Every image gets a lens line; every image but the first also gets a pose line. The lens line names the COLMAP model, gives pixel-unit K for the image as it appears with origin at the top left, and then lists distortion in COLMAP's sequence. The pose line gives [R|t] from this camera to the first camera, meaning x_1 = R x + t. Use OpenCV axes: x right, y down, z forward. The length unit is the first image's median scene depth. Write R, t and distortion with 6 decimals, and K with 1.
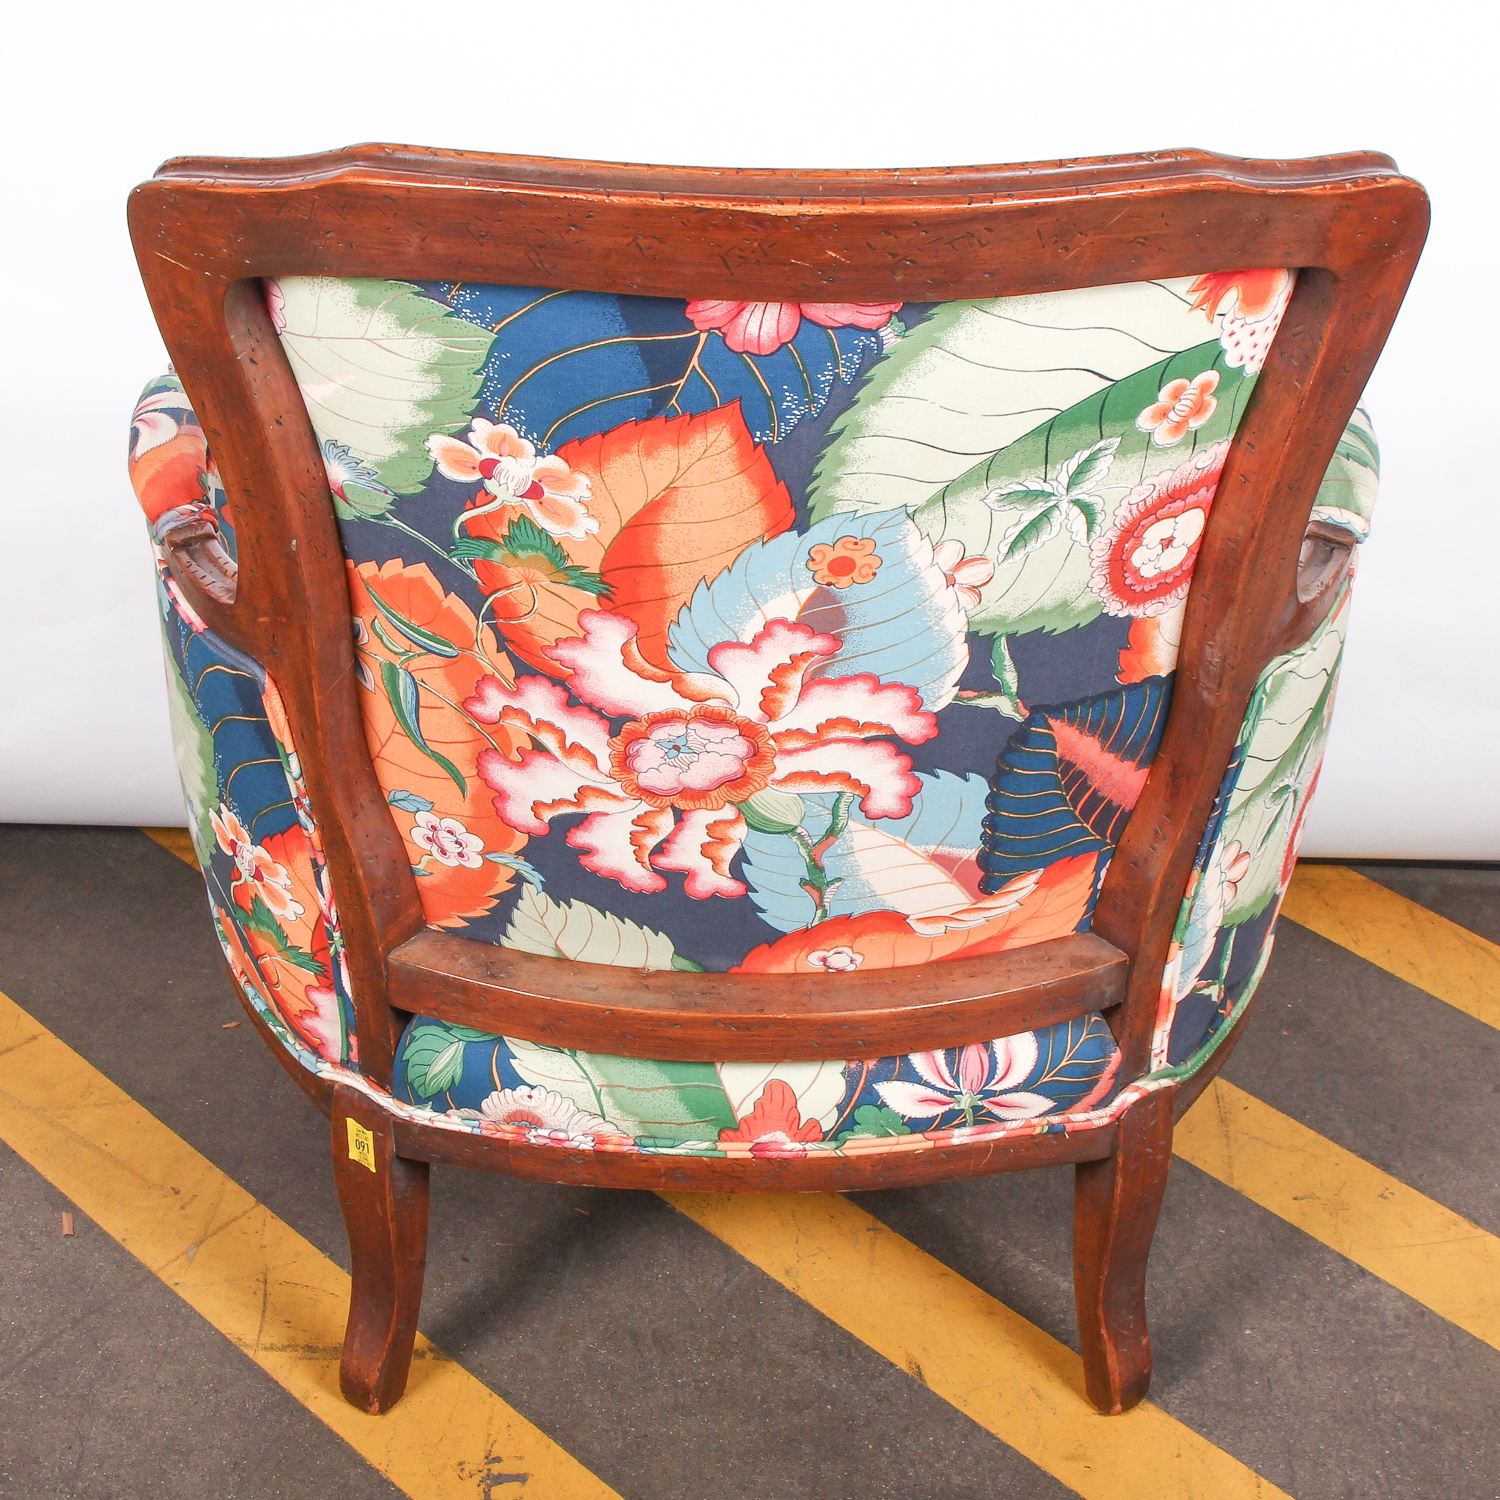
lens RADIAL K [[2550.4, 0, 750.0], [0, 2550.4, 750.0], [0, 0, 1]] dist [-0.098469, 0.101918]
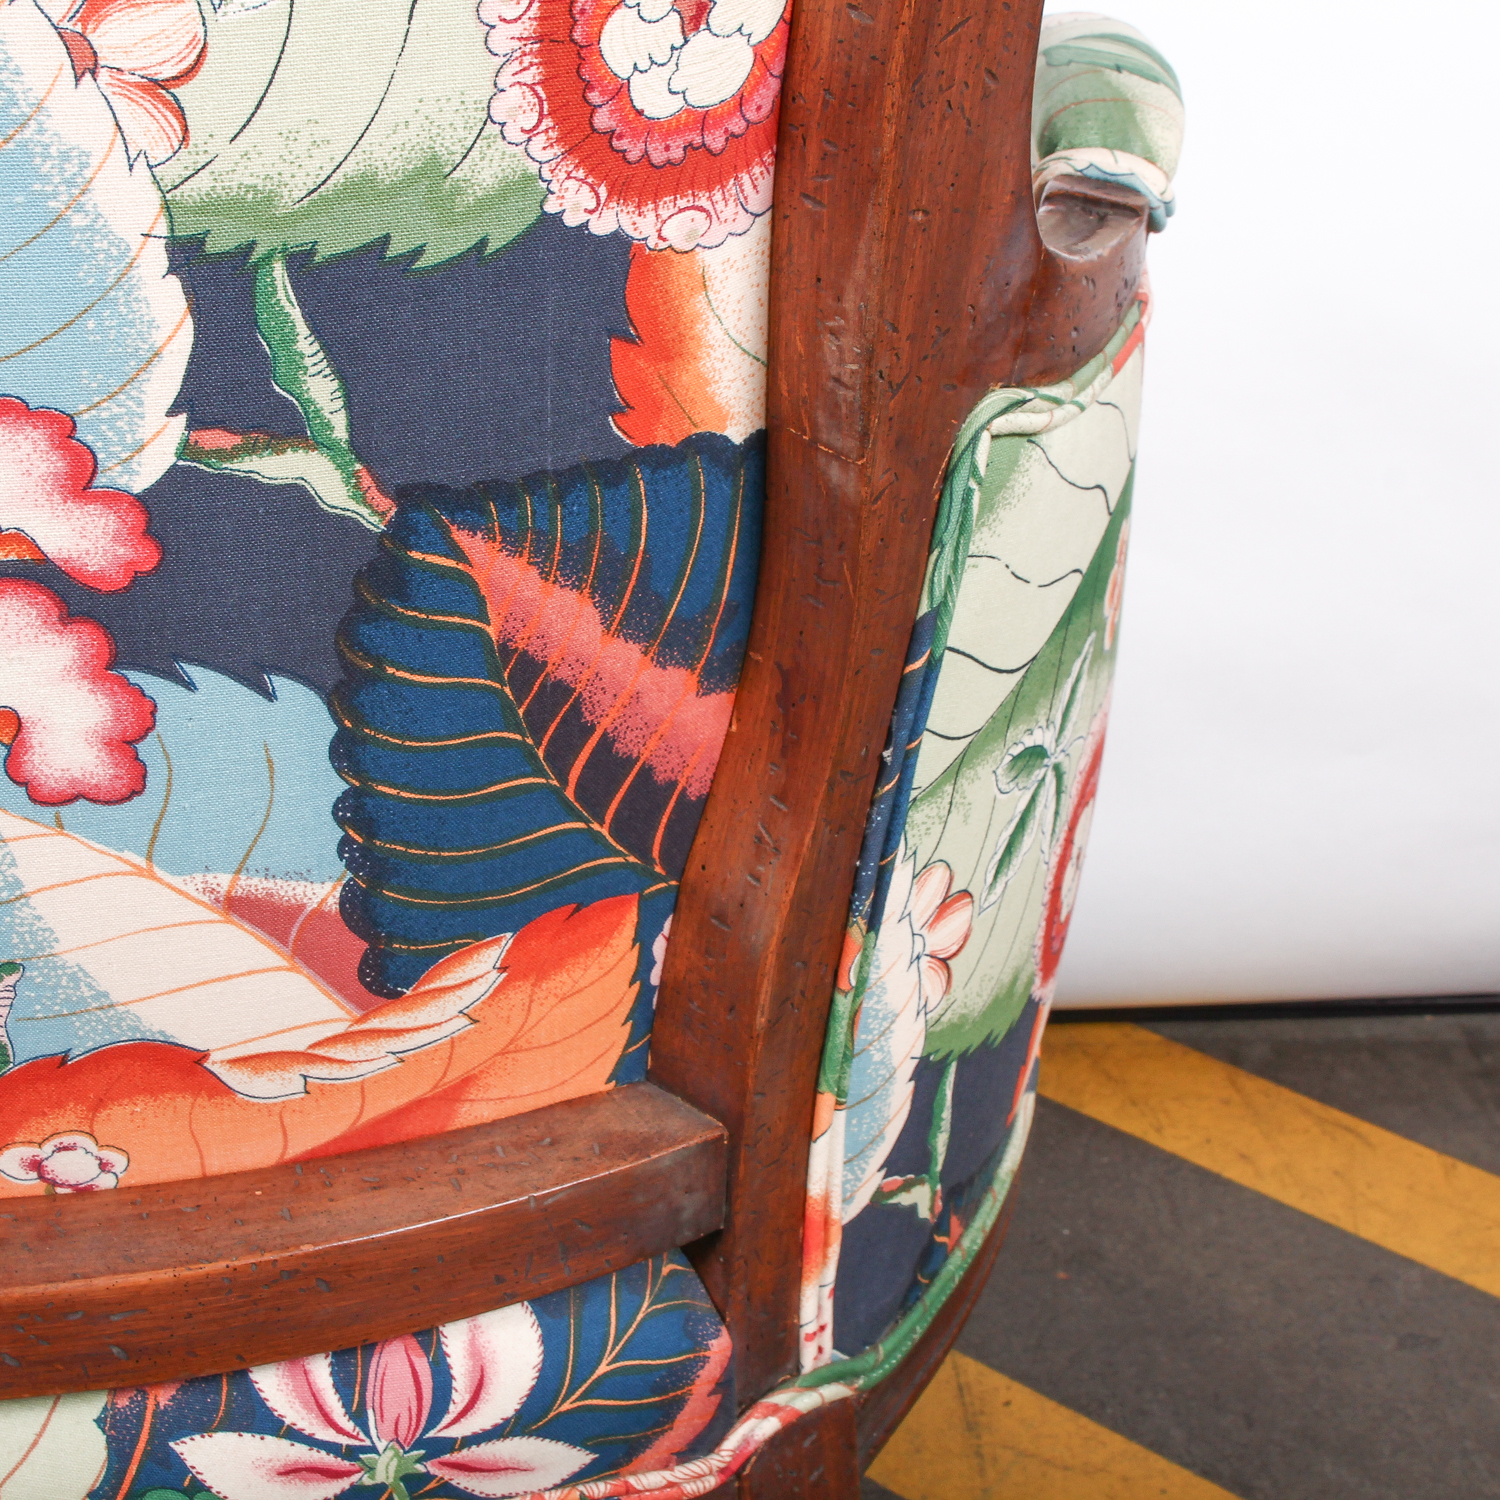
lens RADIAL K [[2472.9, 0, 718.4], [0, 2472.9, 749.7], [0, 0, 1]] dist [-0.097824, 0.086393]
pose [[0.995425, -0.042664, 0.085492, 0.113794], [0.051796, 0.992841, -0.107627, 0.062078], [-0.080288, 0.111562, 0.990509, 0.556258]]
